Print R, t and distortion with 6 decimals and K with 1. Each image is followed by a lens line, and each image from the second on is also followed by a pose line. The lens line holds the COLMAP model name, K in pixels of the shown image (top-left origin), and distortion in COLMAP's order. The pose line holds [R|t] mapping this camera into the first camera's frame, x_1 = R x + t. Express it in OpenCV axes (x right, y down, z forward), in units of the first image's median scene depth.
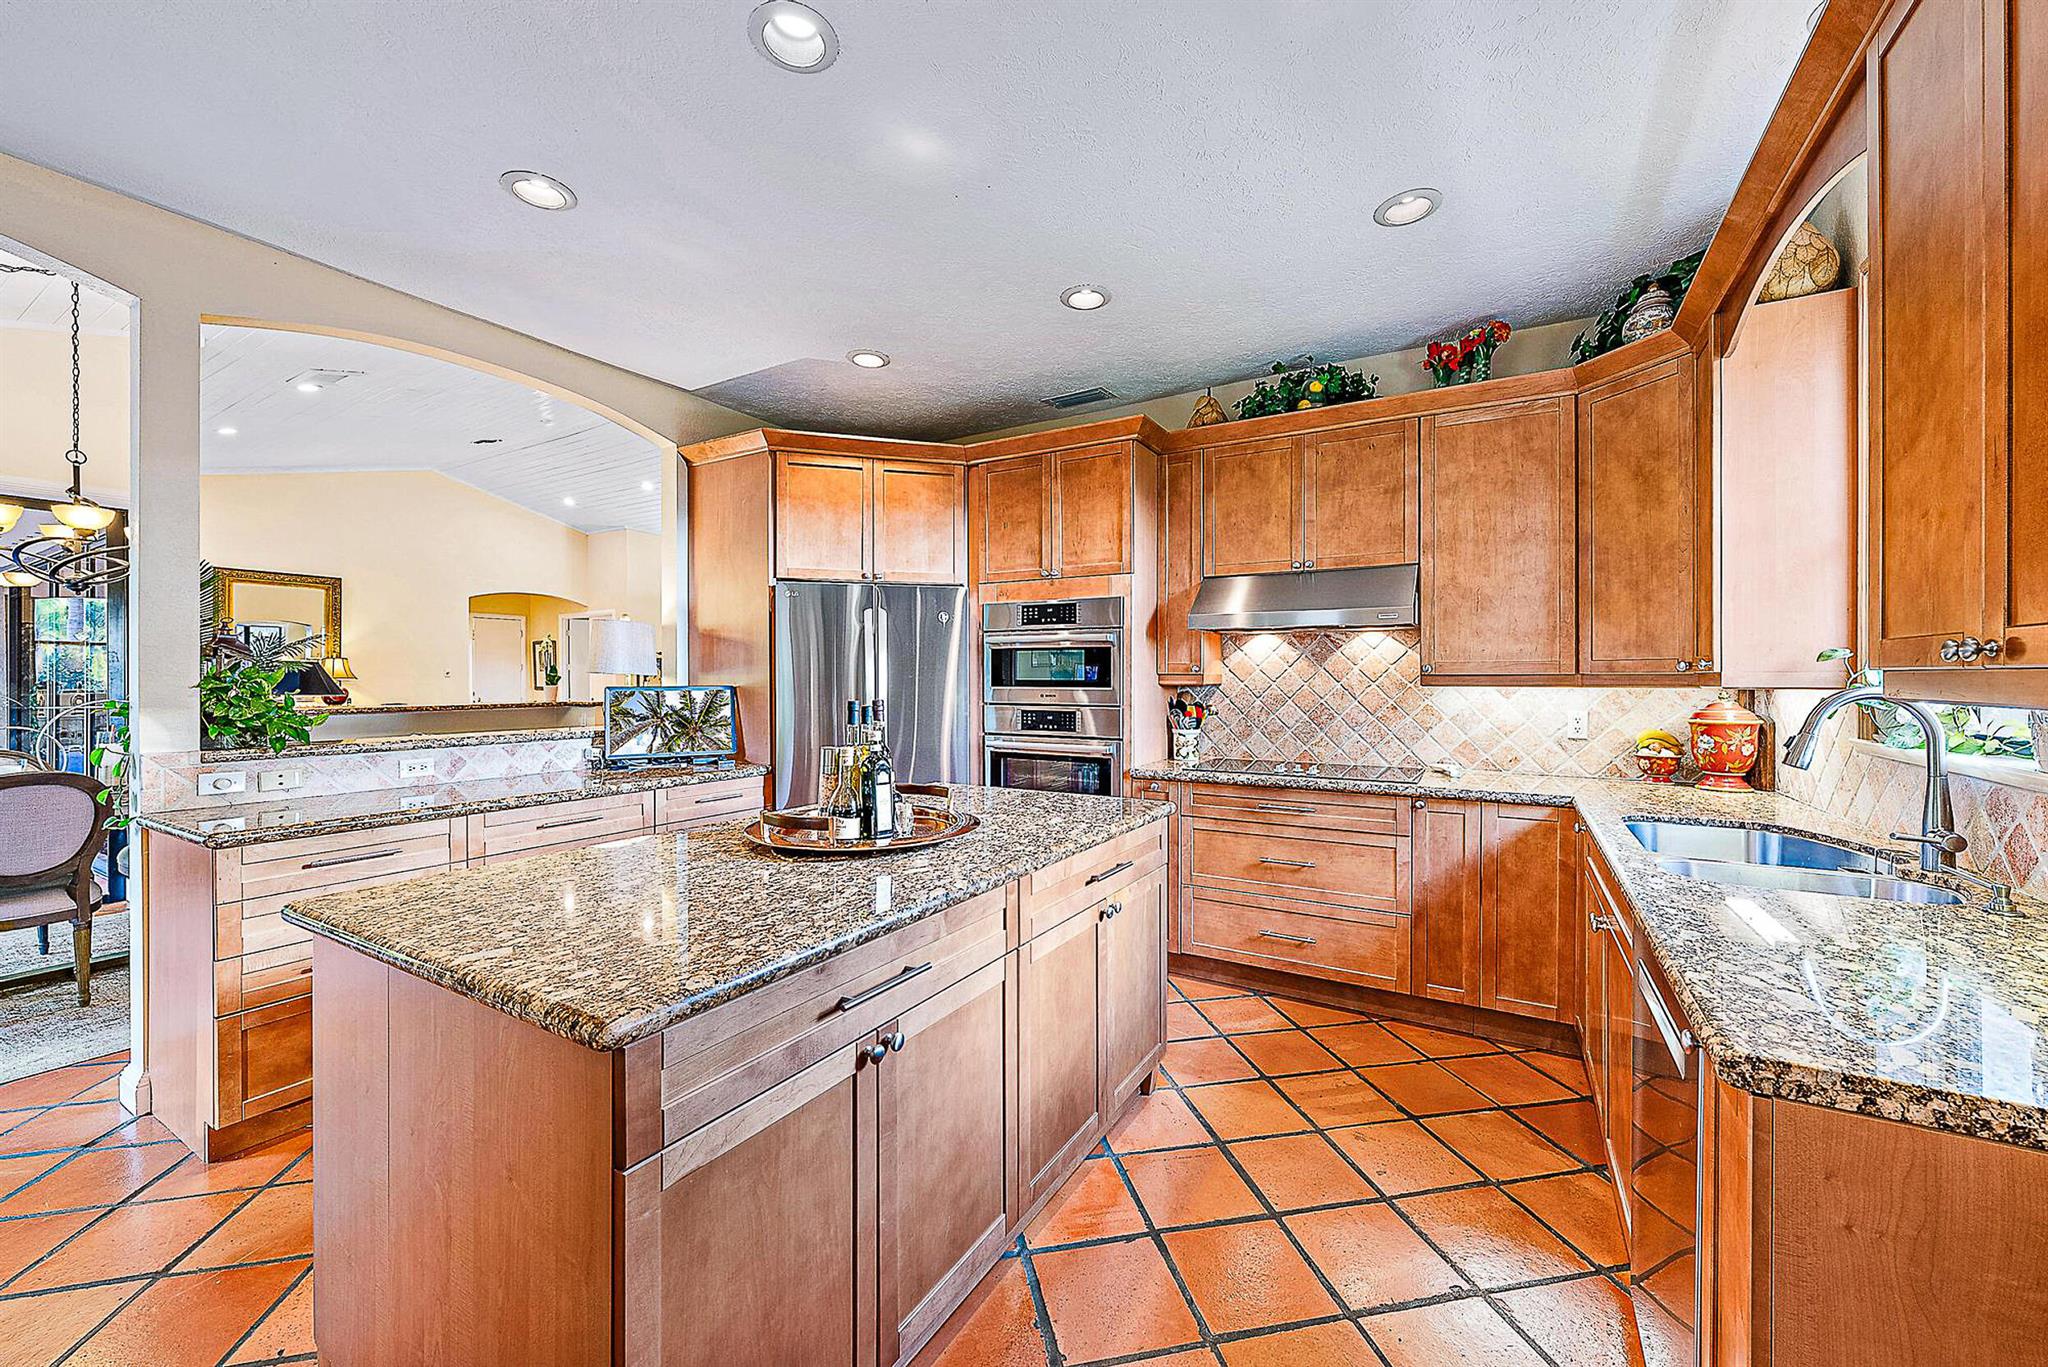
lens RADIAL K [[794.9, 0, 1028.6], [0, 794.9, 679.2], [0, 0, 1]] dist [0.000426, 0.000001]
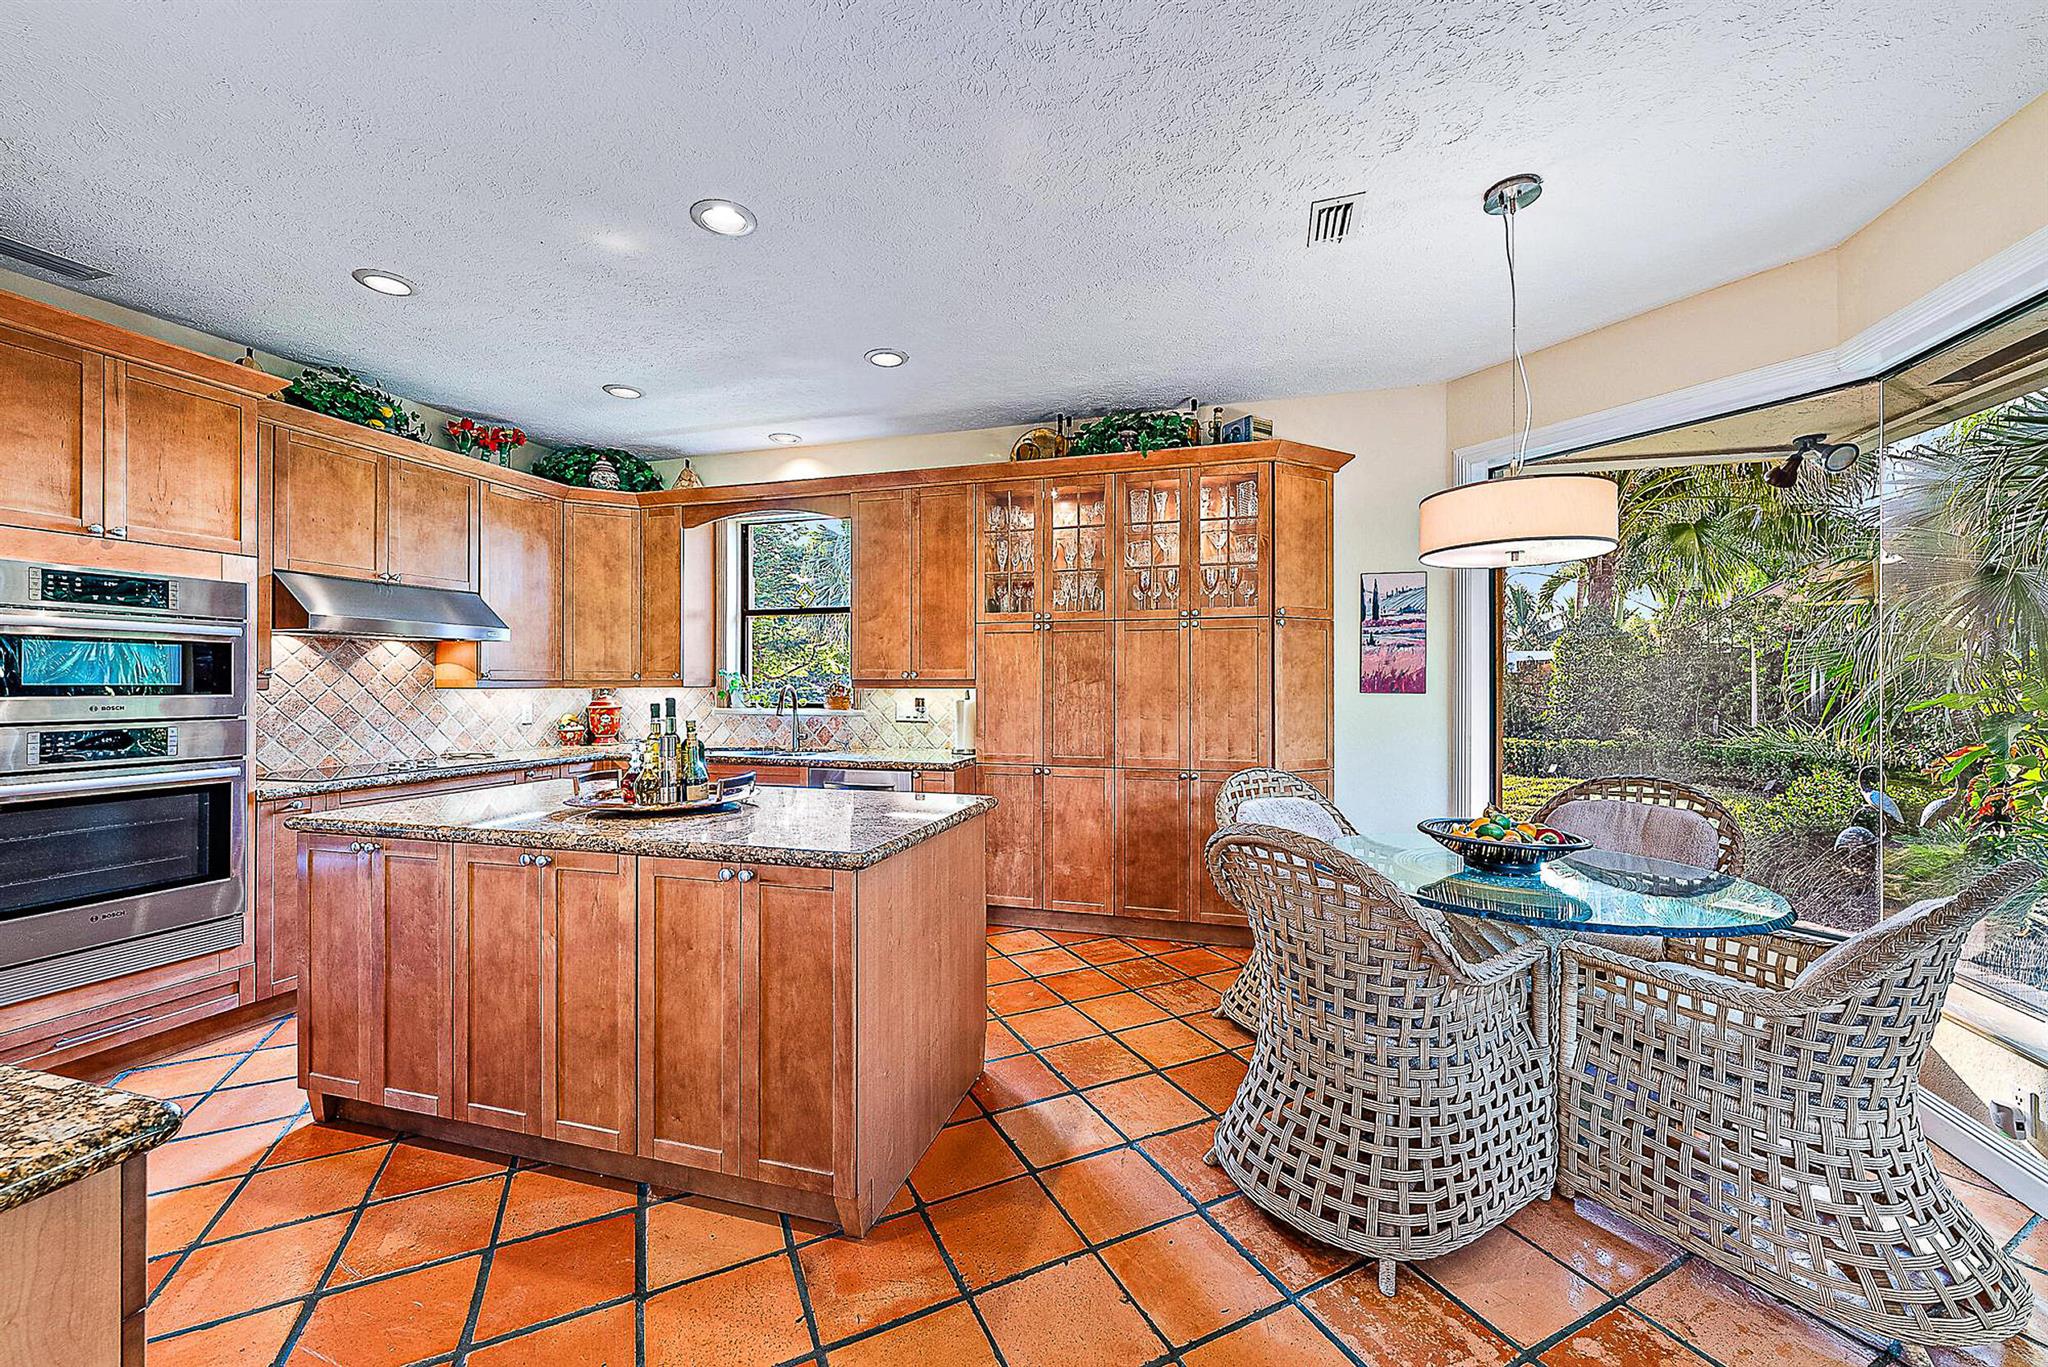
lens RADIAL K [[794.9, 0, 1028.6], [0, 794.9, 679.2], [0, 0, 1]] dist [0.000426, 0.000001]
pose [[-0.248094, 0.004941, 0.968723, -0.871984], [0.001384, 0.999988, -0.004746, -0.000047], [-0.968735, 0.000164, -0.248098, 0.414357]]
